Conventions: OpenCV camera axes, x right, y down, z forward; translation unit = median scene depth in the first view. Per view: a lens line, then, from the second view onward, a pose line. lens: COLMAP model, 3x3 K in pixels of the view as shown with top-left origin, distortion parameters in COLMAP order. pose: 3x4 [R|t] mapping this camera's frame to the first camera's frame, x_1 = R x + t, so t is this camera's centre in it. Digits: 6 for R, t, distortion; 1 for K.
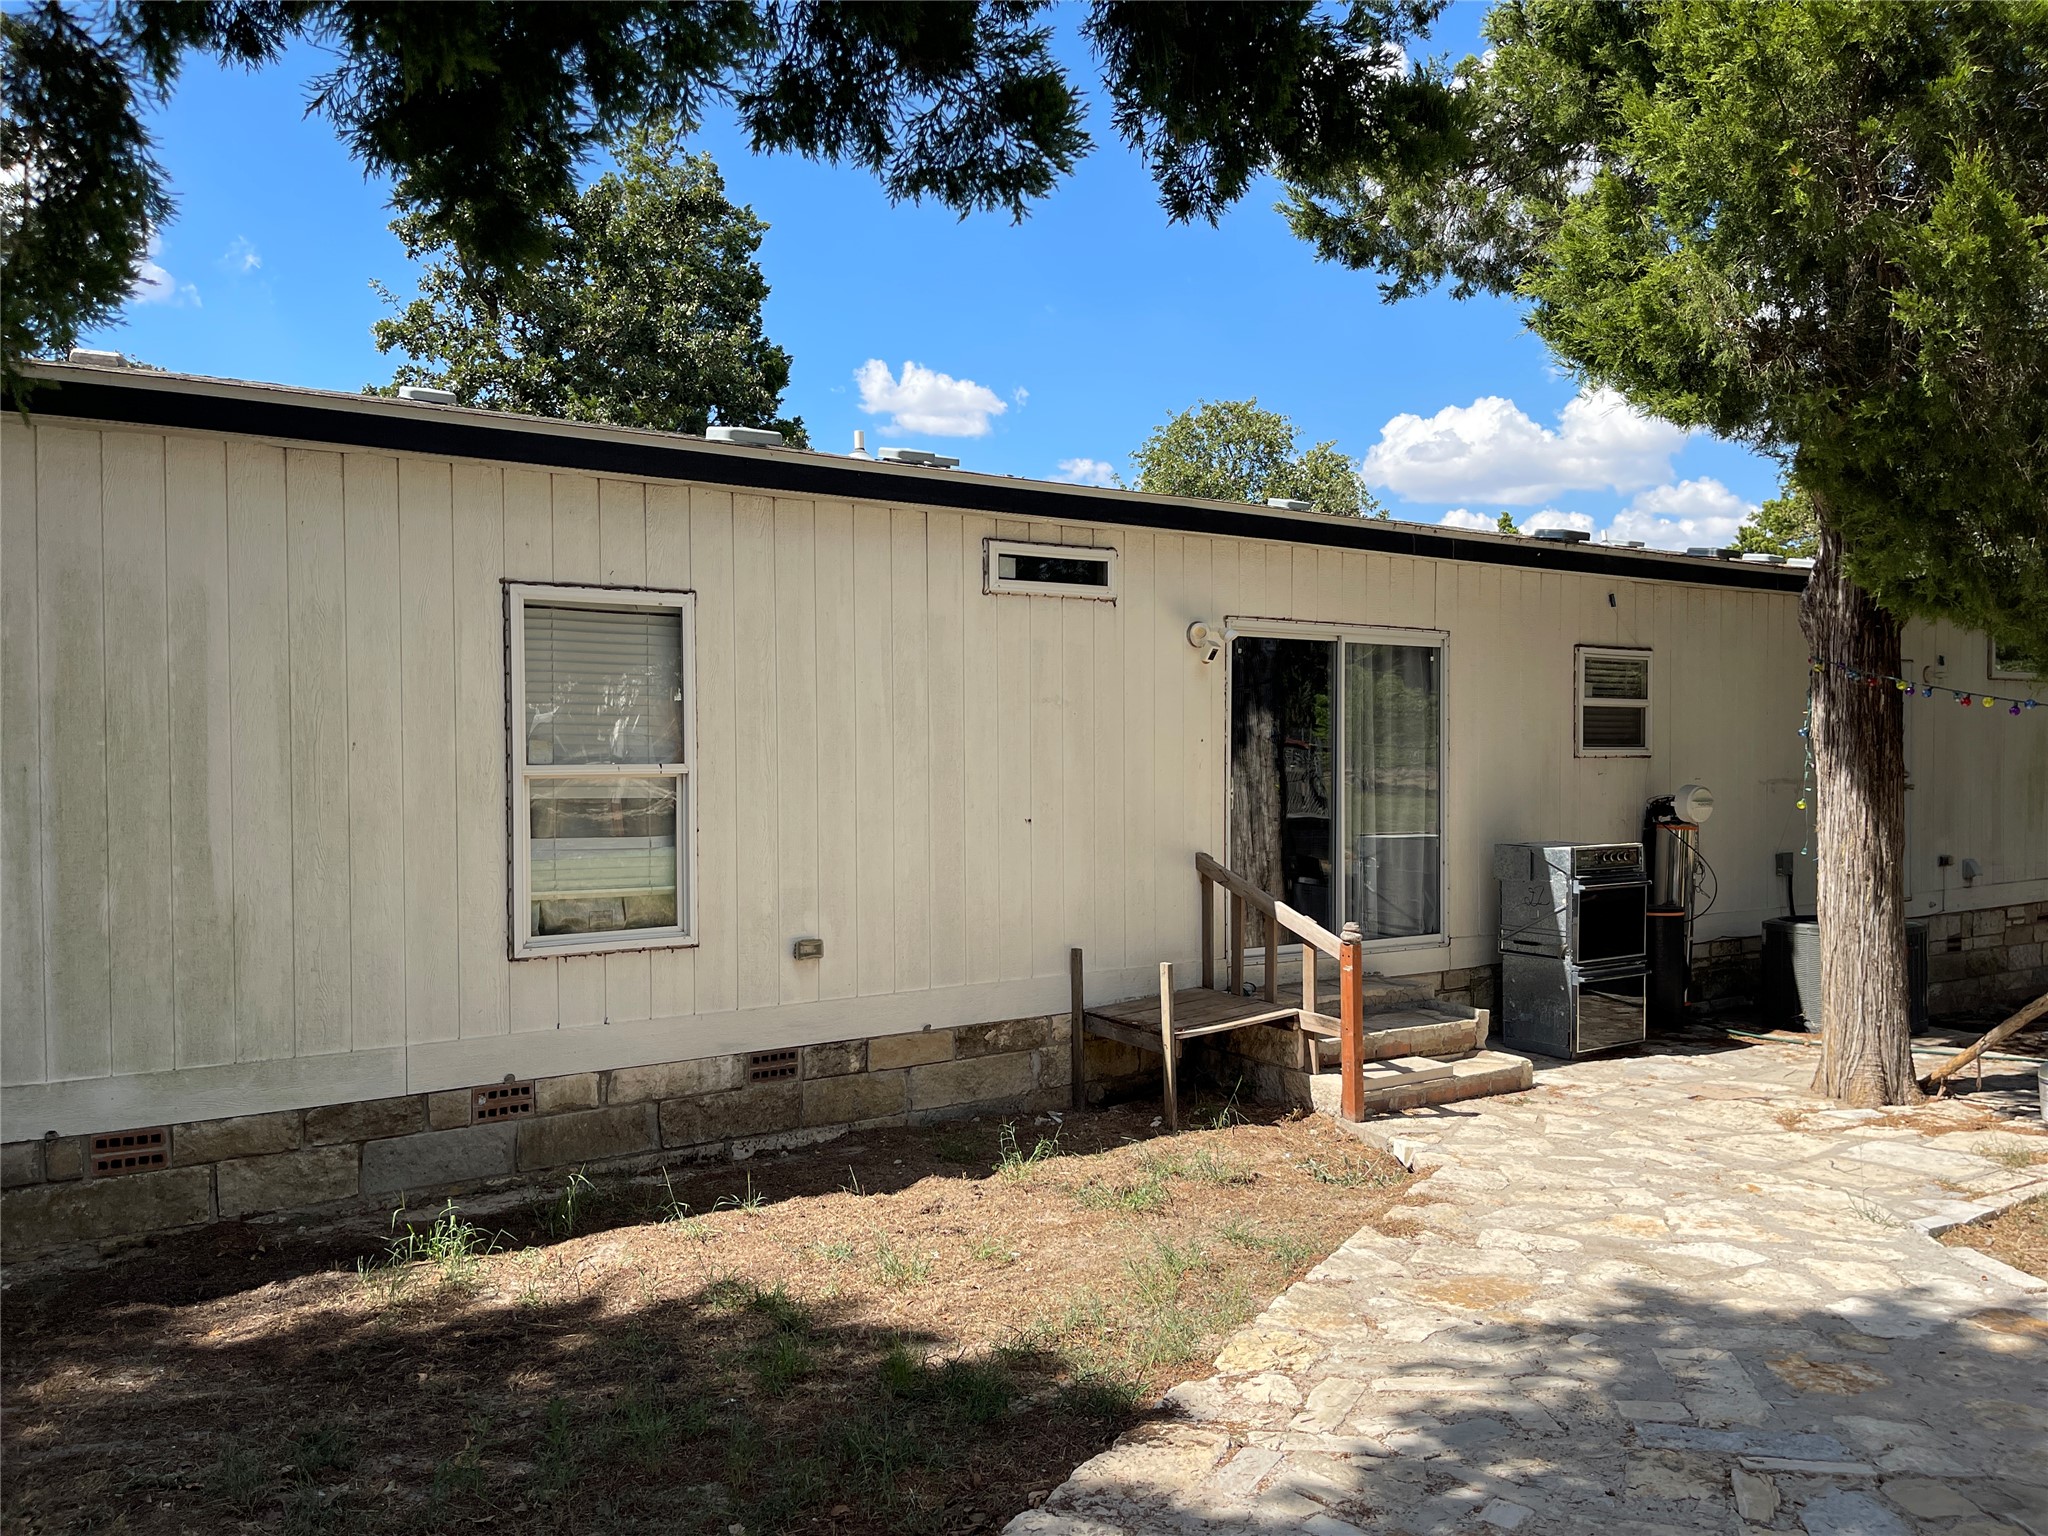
lens RADIAL K [[1560.4, 0, 1025.6], [0, 1560.4, 765.4], [0, 0, 1]] dist [0.065319, -0.090948]
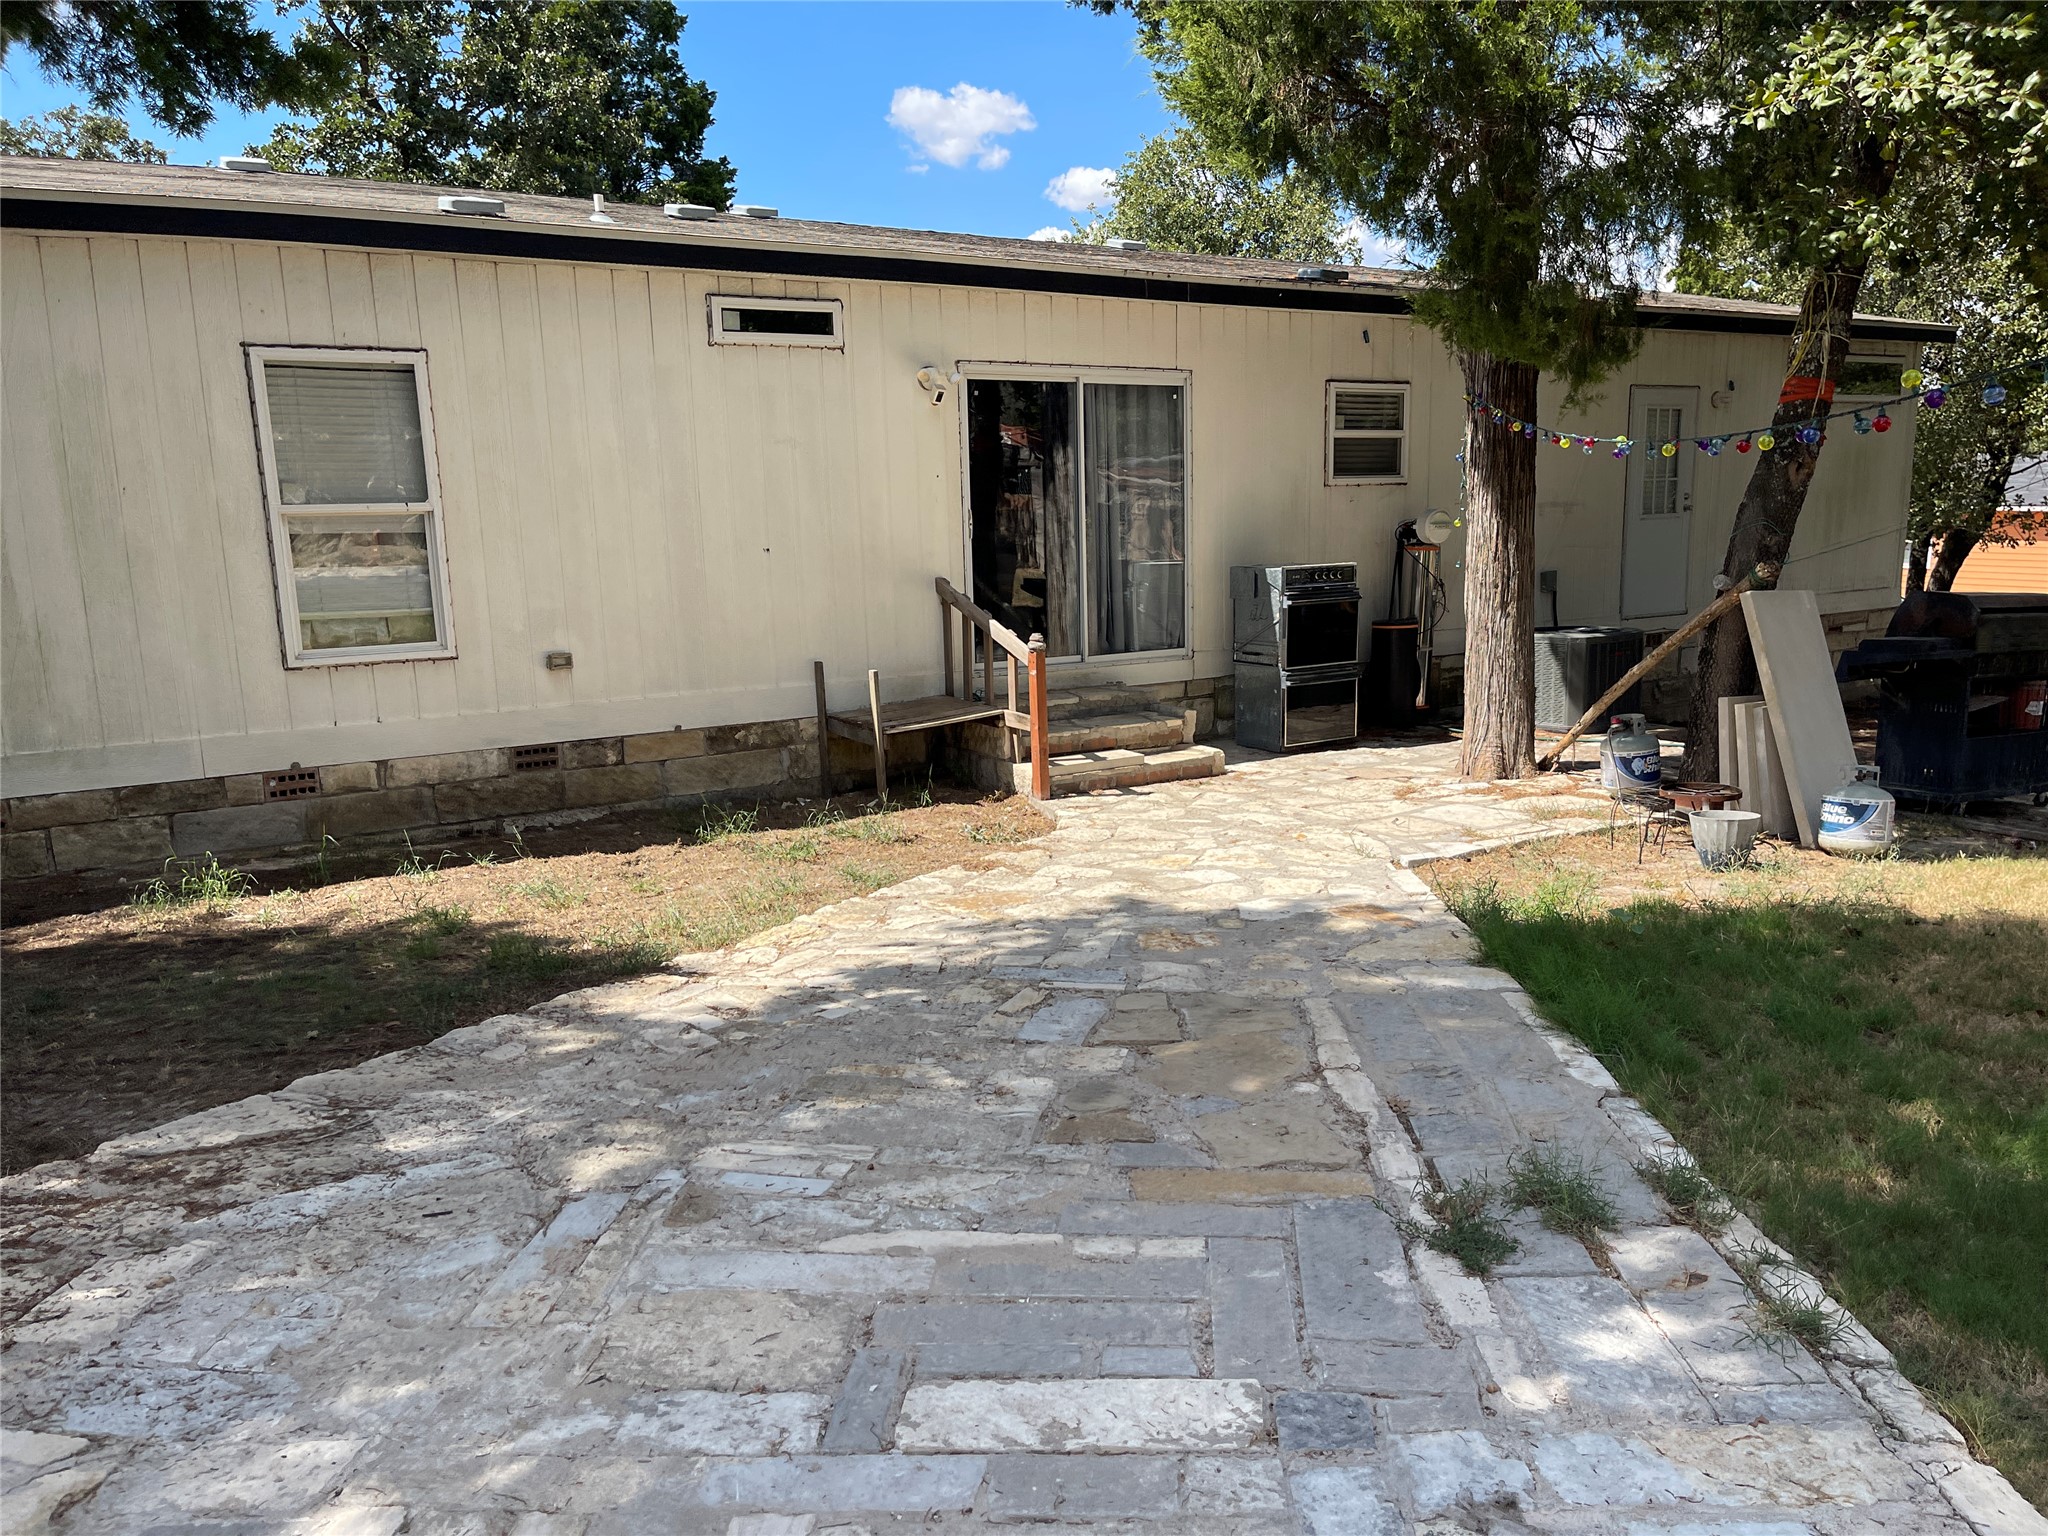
lens RADIAL K [[1560.4, 0, 1040.3], [0, 1560.4, 791.2], [0, 0, 1]] dist [0.065319, -0.090948]
pose [[0.999571, -0.014897, -0.025224, 0.247175], [0.019084, 0.984410, 0.174853, 0.013359], [0.022226, -0.175259, 0.984271, -0.172832]]
